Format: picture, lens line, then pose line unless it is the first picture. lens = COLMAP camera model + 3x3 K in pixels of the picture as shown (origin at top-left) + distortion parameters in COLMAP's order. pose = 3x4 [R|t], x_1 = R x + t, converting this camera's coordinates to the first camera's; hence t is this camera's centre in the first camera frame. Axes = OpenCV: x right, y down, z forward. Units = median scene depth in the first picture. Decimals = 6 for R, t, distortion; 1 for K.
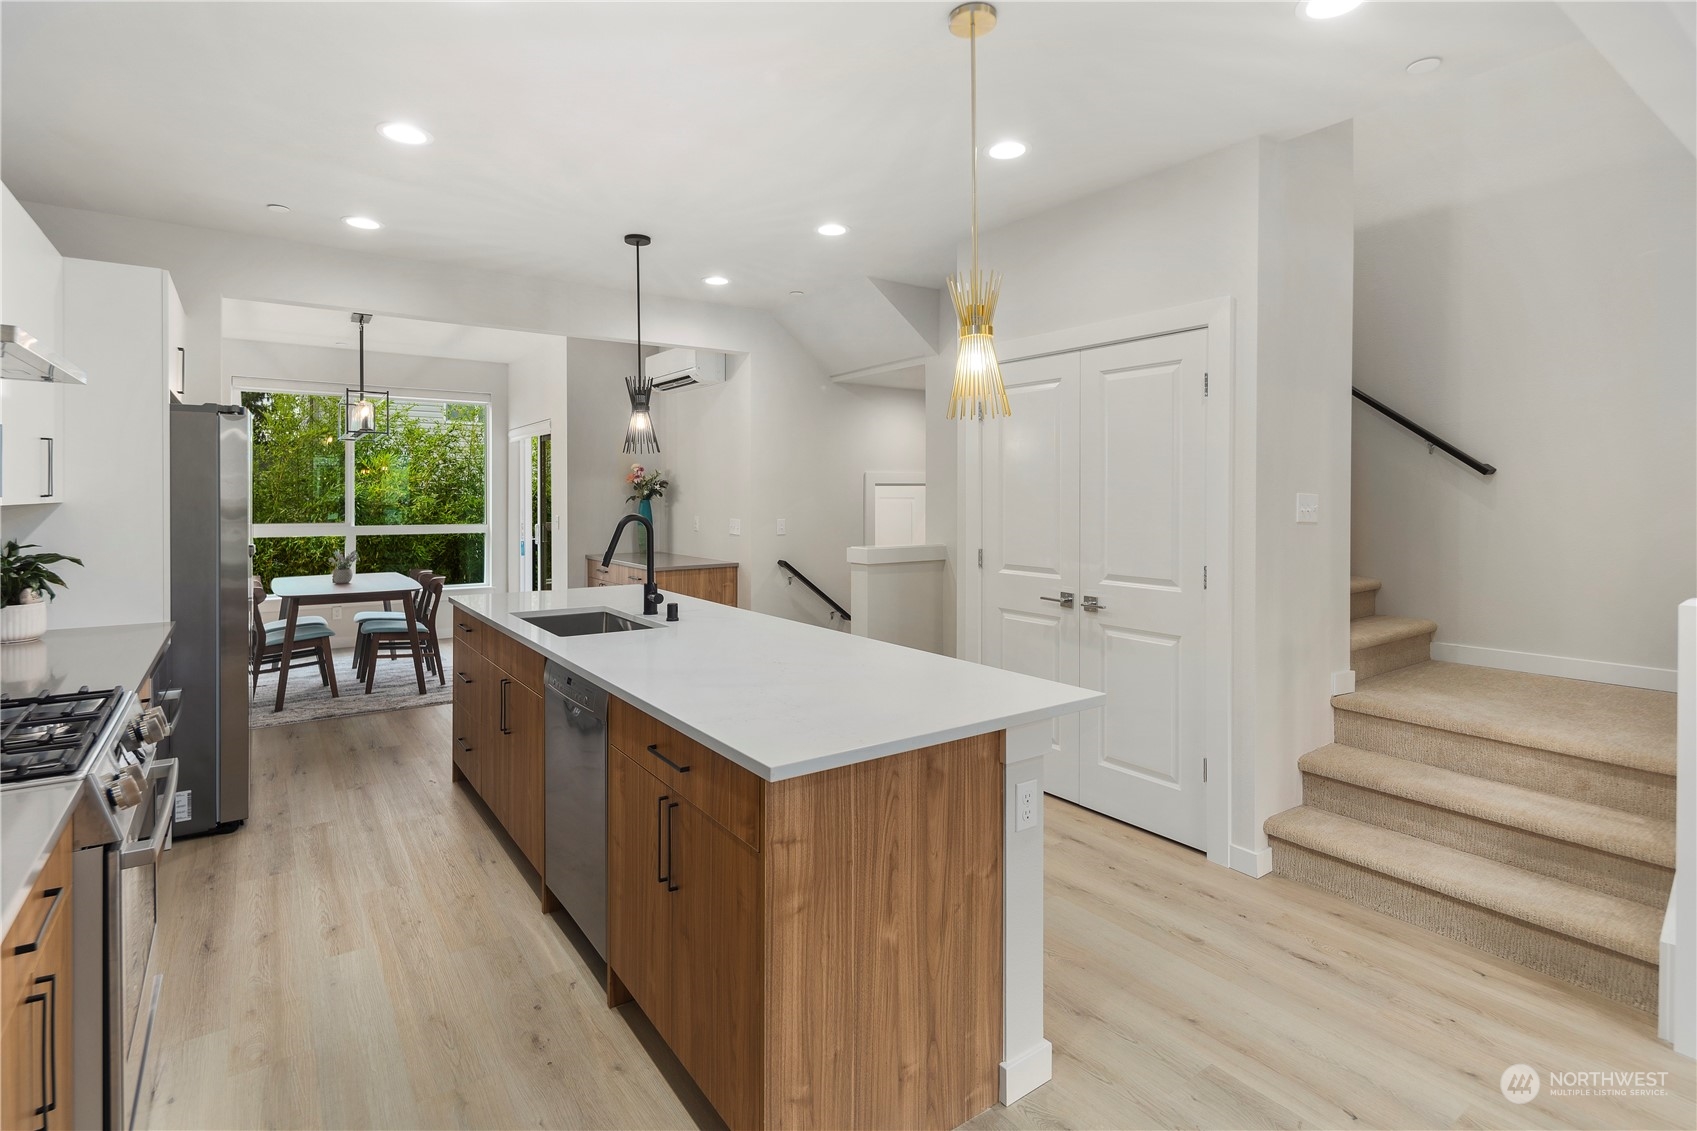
lens RADIAL K [[831.8, 0, 845.0], [0, 831.8, 502.1], [0, 0, 1]] dist [0.001446, 0.000389]
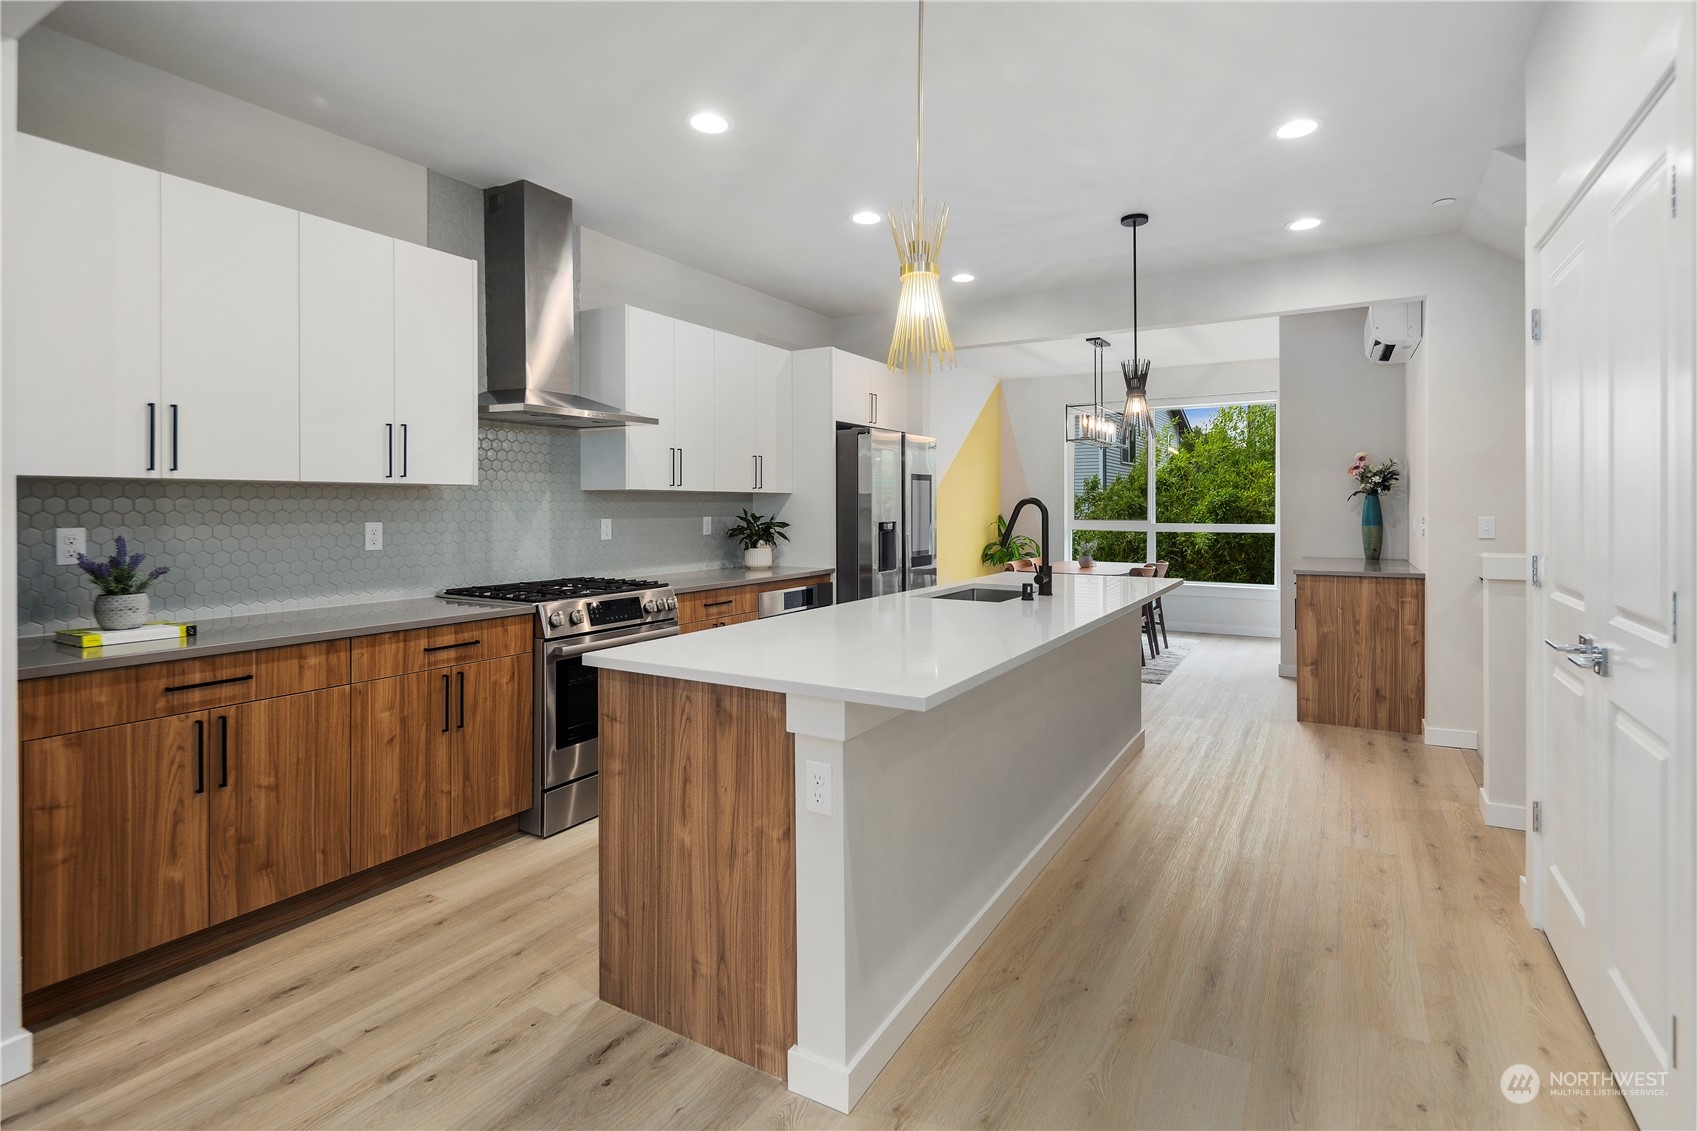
lens RADIAL K [[831.8, 0, 845.0], [0, 831.8, 502.1], [0, 0, 1]] dist [0.001446, 0.000389]
pose [[0.404478, -0.006491, -0.914525, 1.150199], [-0.006398, 0.999930, -0.009928, 0.060232], [0.914525, 0.009867, 0.404409, 0.693752]]
